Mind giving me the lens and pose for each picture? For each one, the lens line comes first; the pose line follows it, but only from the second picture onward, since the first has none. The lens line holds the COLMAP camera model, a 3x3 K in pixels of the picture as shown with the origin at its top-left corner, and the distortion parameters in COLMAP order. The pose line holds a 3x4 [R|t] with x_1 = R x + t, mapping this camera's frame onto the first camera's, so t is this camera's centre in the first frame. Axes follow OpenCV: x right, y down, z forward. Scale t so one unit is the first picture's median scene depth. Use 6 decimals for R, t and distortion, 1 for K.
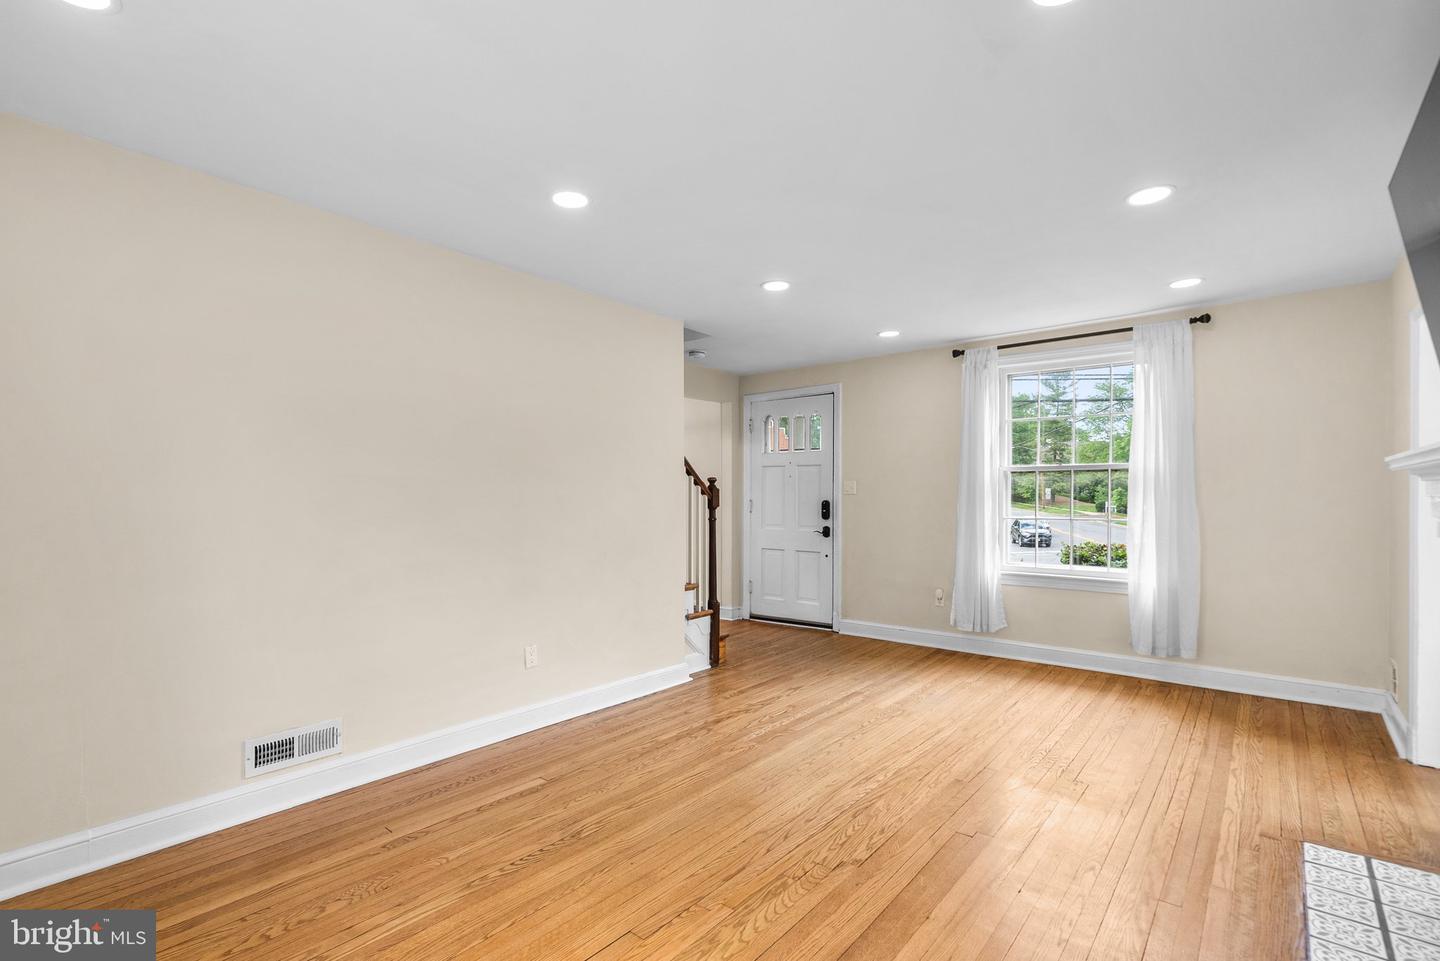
lens RADIAL K [[670.1, 0, 720.5], [0, 670.1, 526.0], [0, 0, 1]] dist [0.002367, 0.000616]
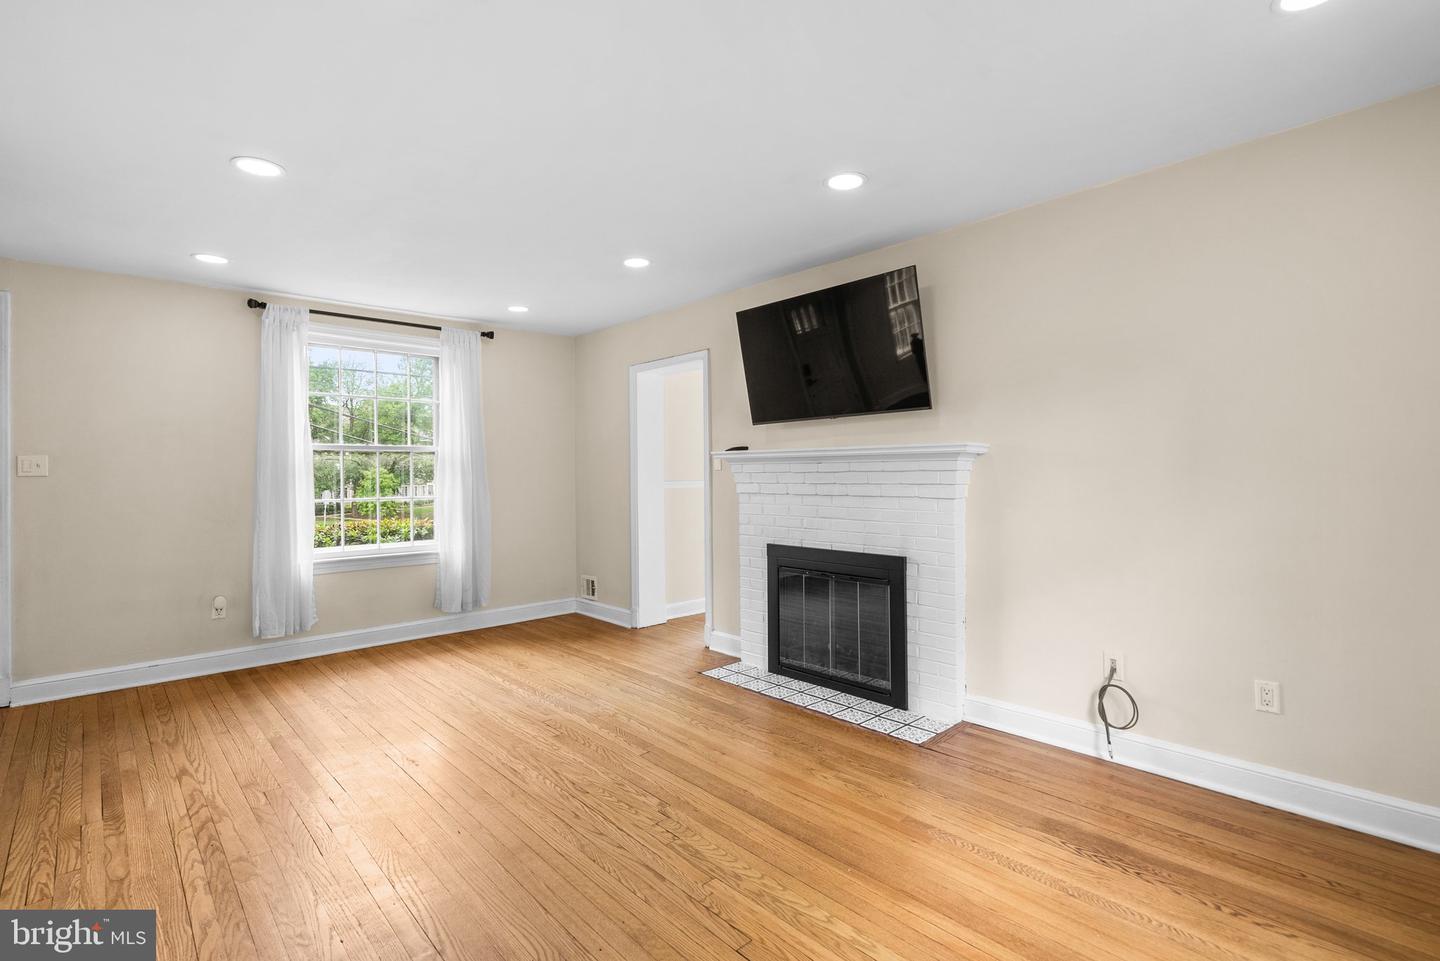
lens RADIAL K [[673.8, 0, 720.0], [0, 673.8, 480.5], [0, 0, 1]] dist [-0.001523, -0.000759]
pose [[0.134115, -0.011776, 0.990896, -0.452982], [0.055754, 0.998435, 0.004319, -0.013772], [-0.989396, 0.054667, 0.134562, 0.381983]]
